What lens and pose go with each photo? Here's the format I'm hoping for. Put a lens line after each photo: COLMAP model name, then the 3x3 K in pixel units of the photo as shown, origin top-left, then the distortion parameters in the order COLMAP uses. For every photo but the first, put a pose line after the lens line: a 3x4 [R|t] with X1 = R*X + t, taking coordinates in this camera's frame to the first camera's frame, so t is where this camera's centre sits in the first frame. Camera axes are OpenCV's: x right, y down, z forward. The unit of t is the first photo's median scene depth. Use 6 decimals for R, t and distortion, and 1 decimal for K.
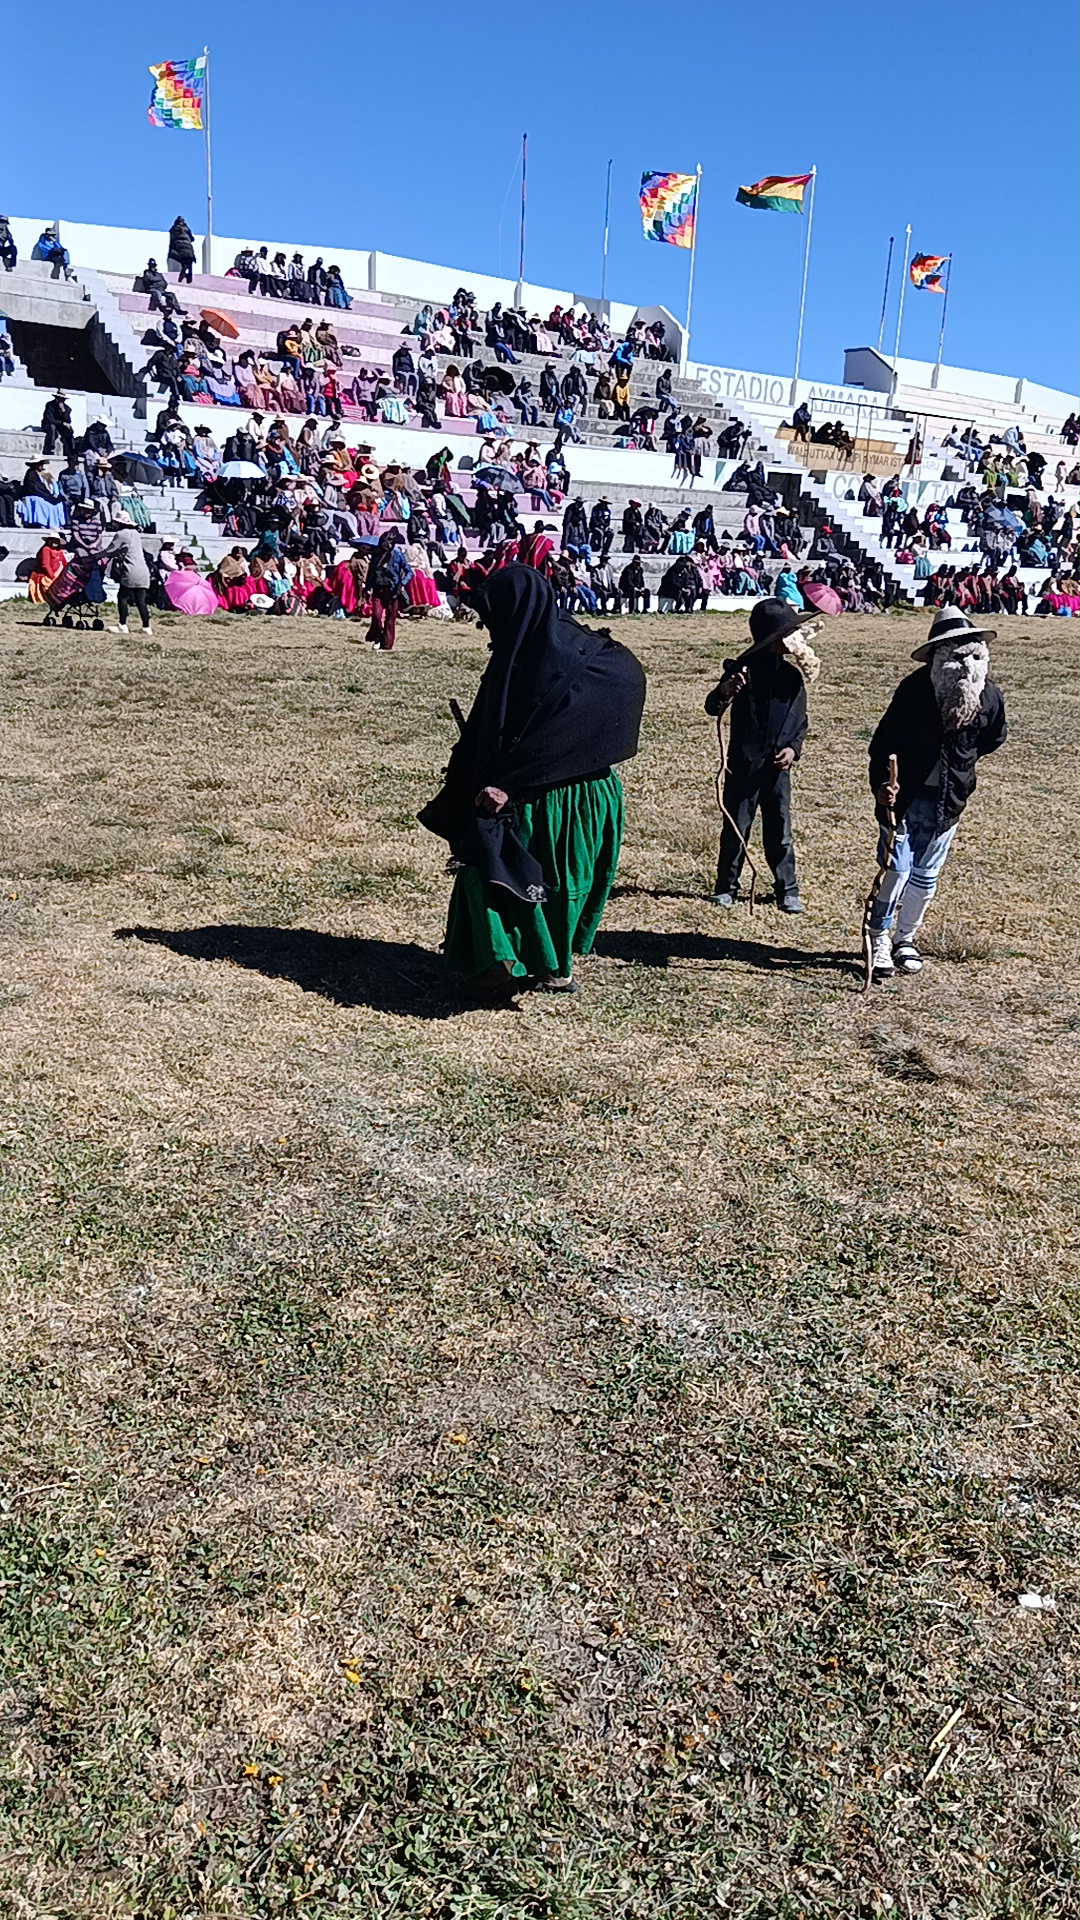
lens RADIAL K [[1381.8, 0, 548.8], [0, 1381.8, 964.6], [0, 0, 1]] dist [0.088013, -0.159339]
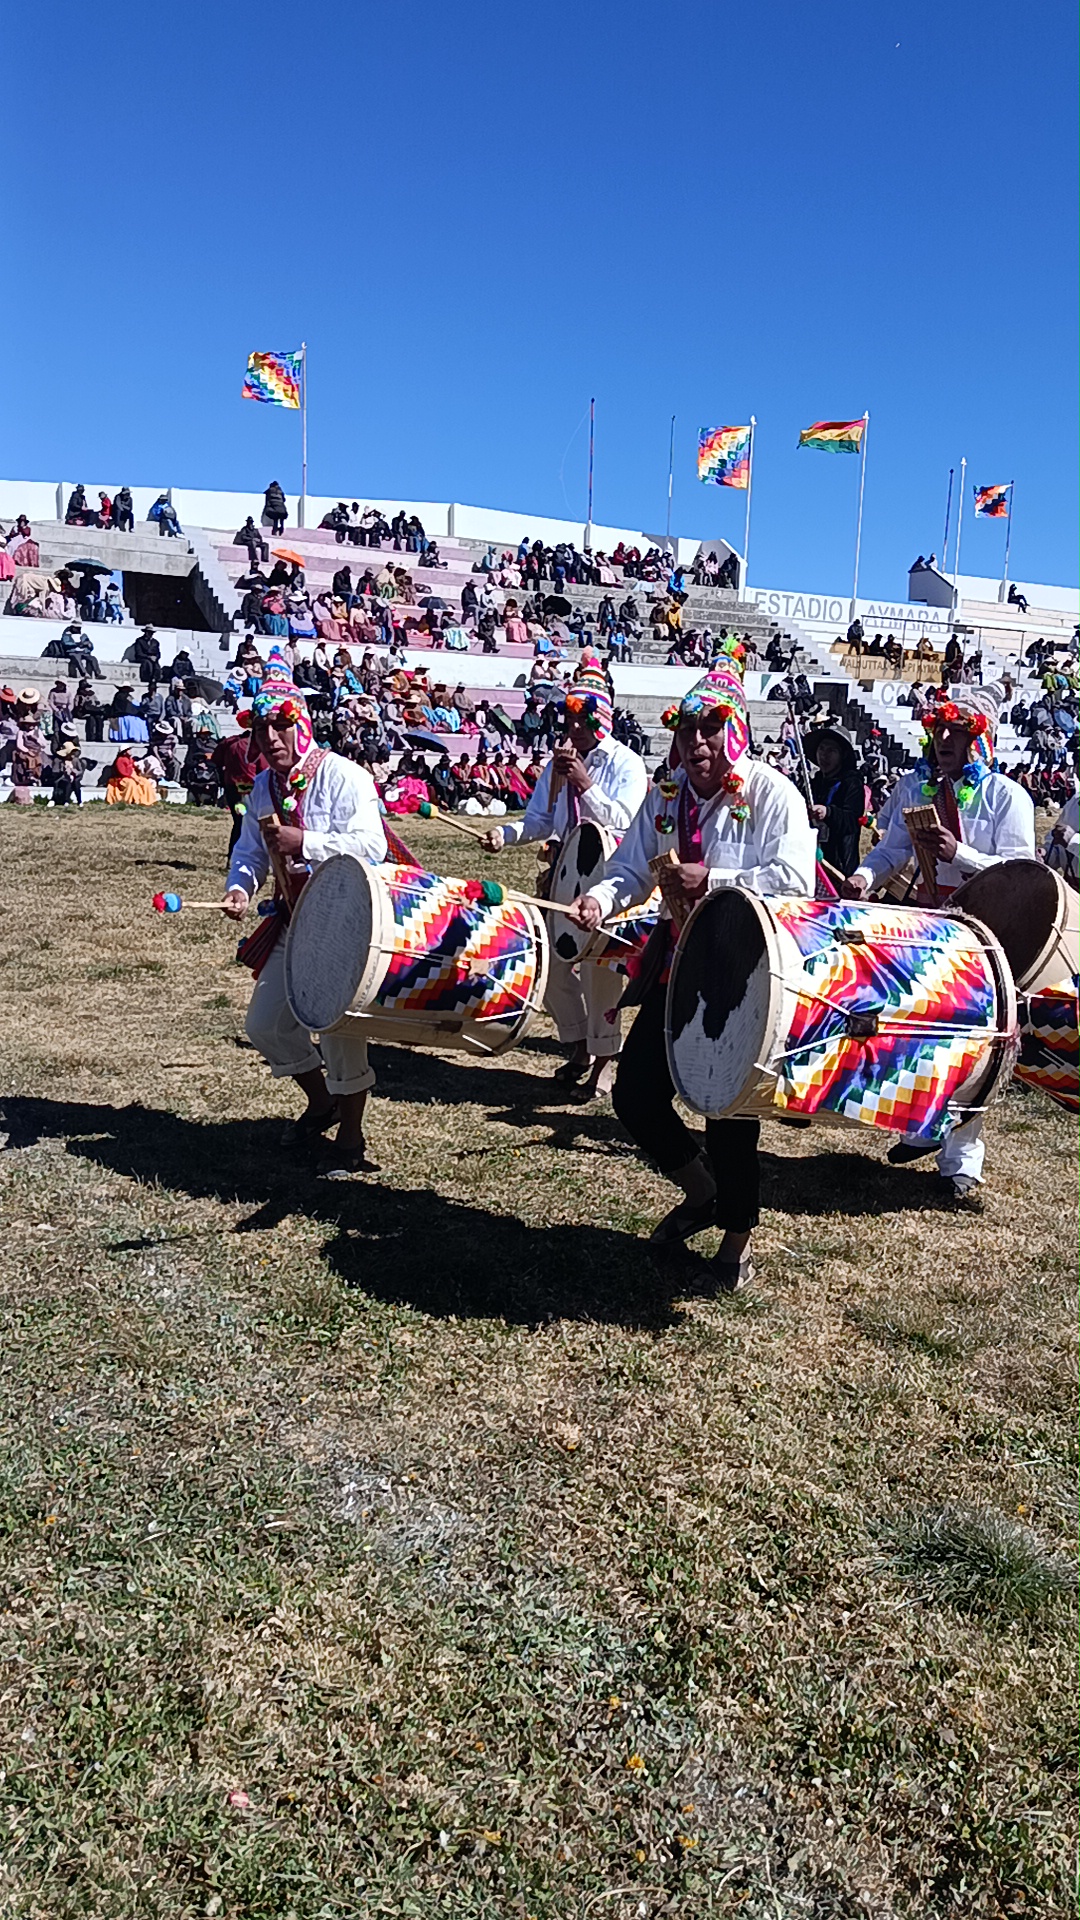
lens RADIAL K [[1388.9, 0, 548.2], [0, 1388.9, 960.5], [0, 0, 1]] dist [0.080861, -0.111313]
pose [[0.994654, -0.002591, -0.103235, 0.079440], [-0.012669, 0.989072, -0.146891, 0.025058], [0.102487, 0.147414, 0.983751, -0.061627]]
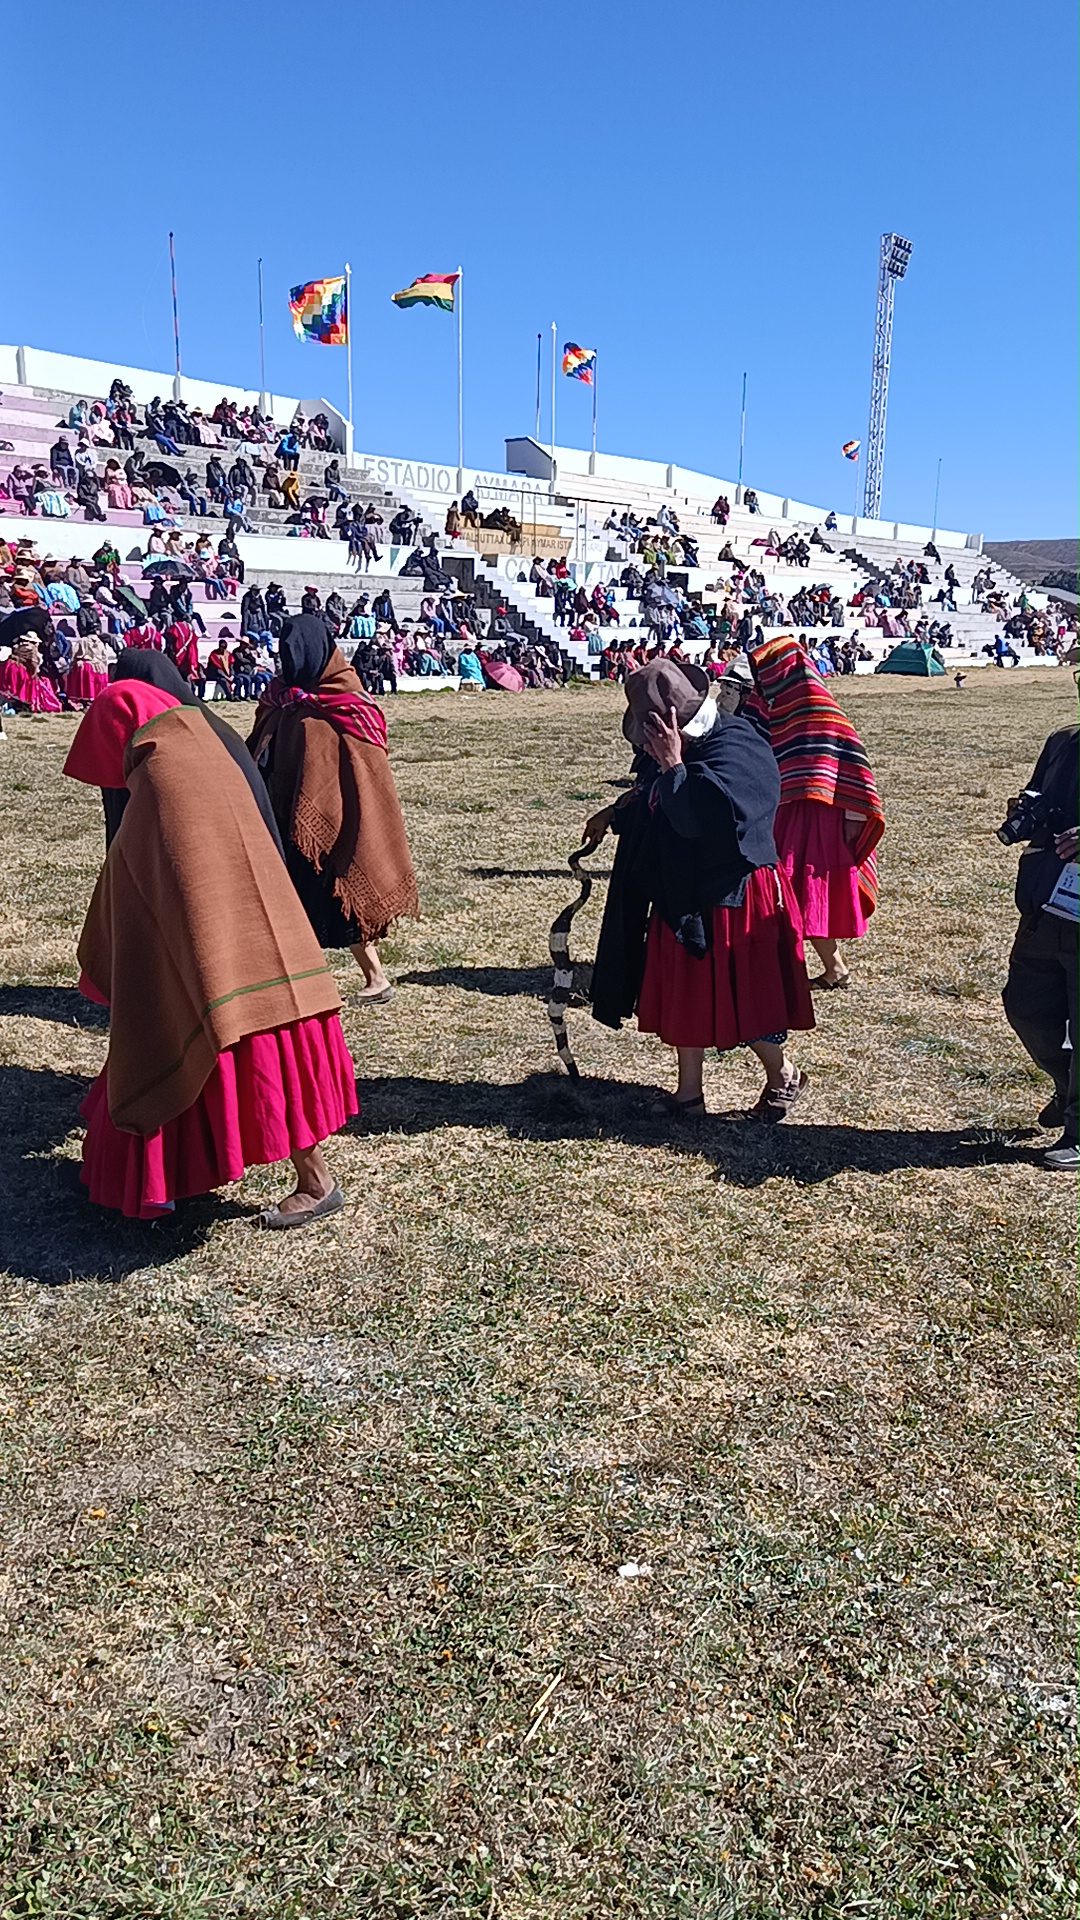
lens RADIAL K [[1382.7, 0, 545.1], [0, 1382.7, 967.3], [0, 0, 1]] dist [0.087910, -0.160847]
pose [[0.977175, -0.083273, 0.195432, 0.006831], [0.093483, 0.994666, -0.043600, 0.001386], [-0.190759, 0.060875, 0.979748, -0.006991]]
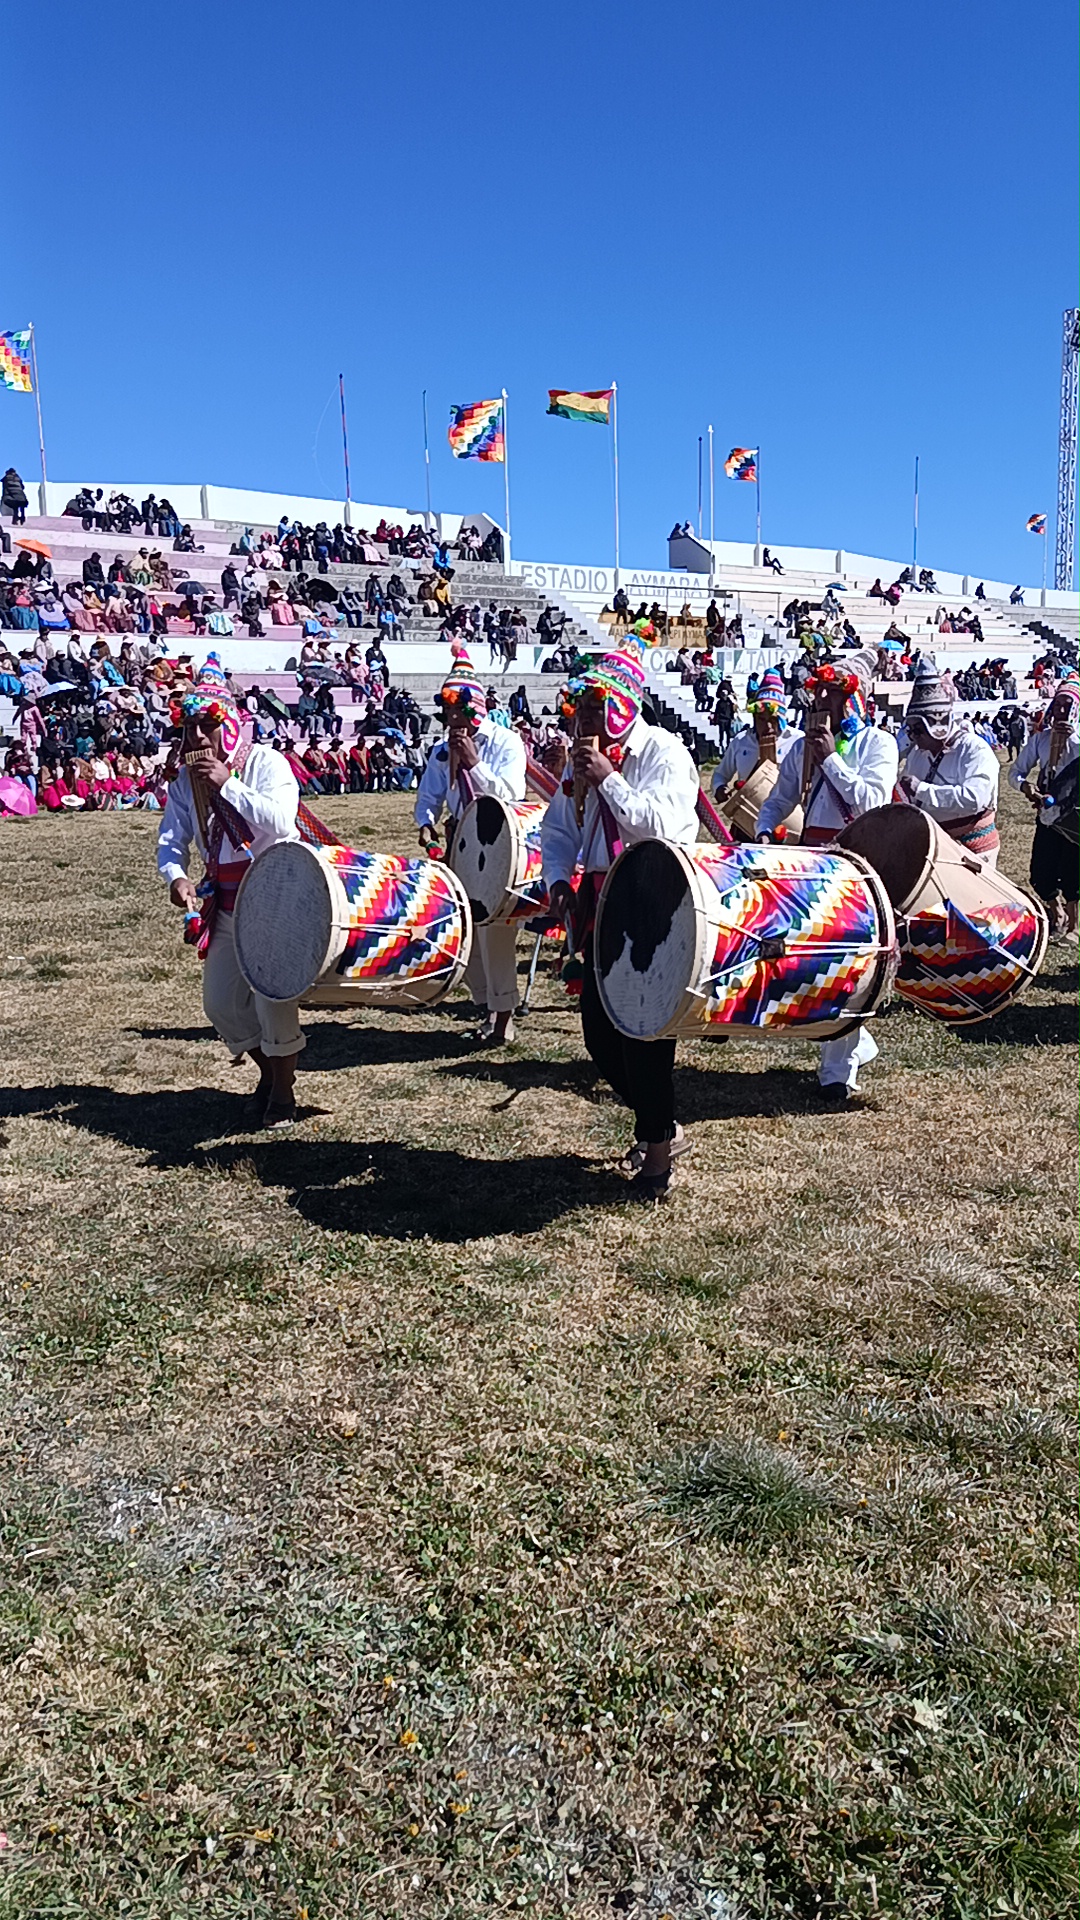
lens RADIAL K [[1384.5, 0, 546.0], [0, 1384.5, 962.6], [0, 0, 1]] dist [0.103927, -0.165683]
pose [[0.995925, -0.082191, 0.037116, 0.082482], [0.086217, 0.988457, -0.124578, 0.025184], [-0.026449, 0.127271, 0.991515, -0.061276]]
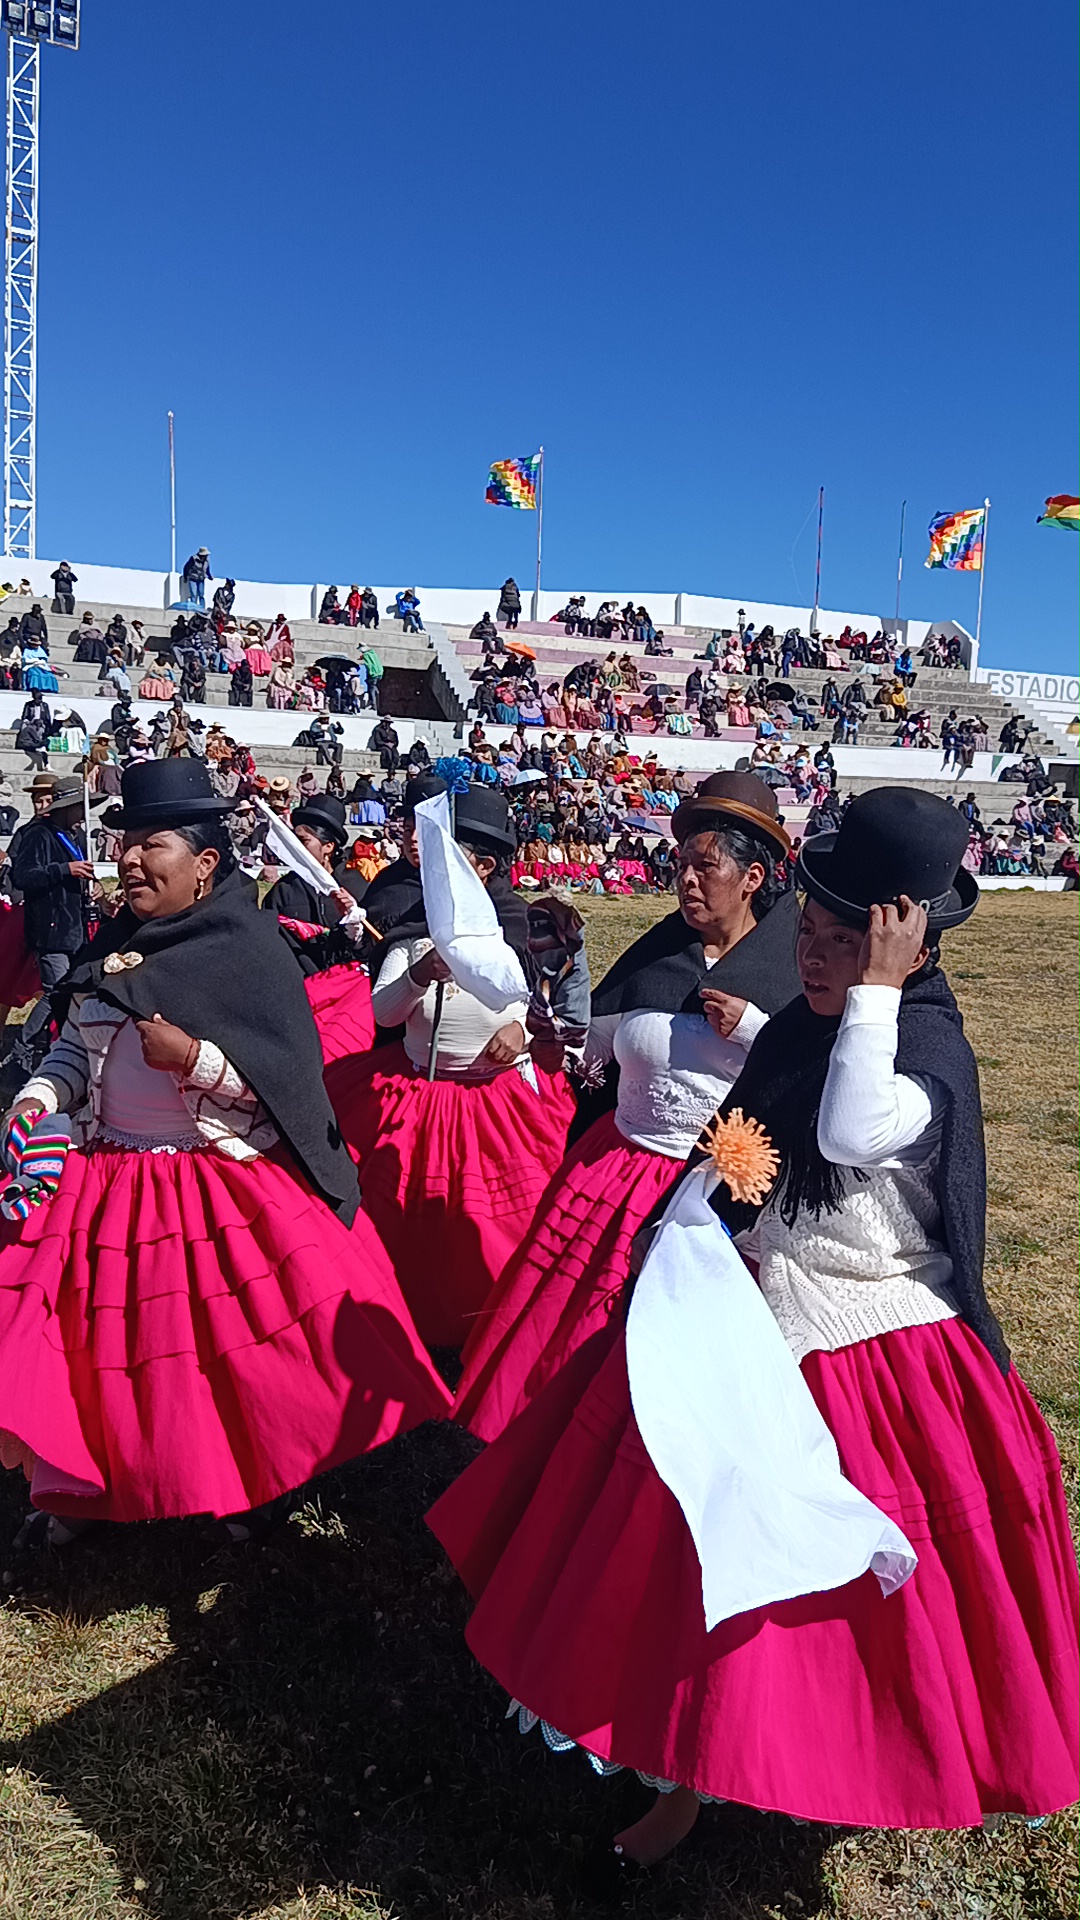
lens RADIAL K [[1386.2, 0, 537.7], [0, 1386.2, 970.5], [0, 0, 1]] dist [0.090082, -0.175930]
pose [[0.963927, 0.012603, -0.265870, 0.085592], [-0.064949, 0.979821, -0.189029, 0.027715], [0.258122, 0.199478, 0.945294, -0.074903]]
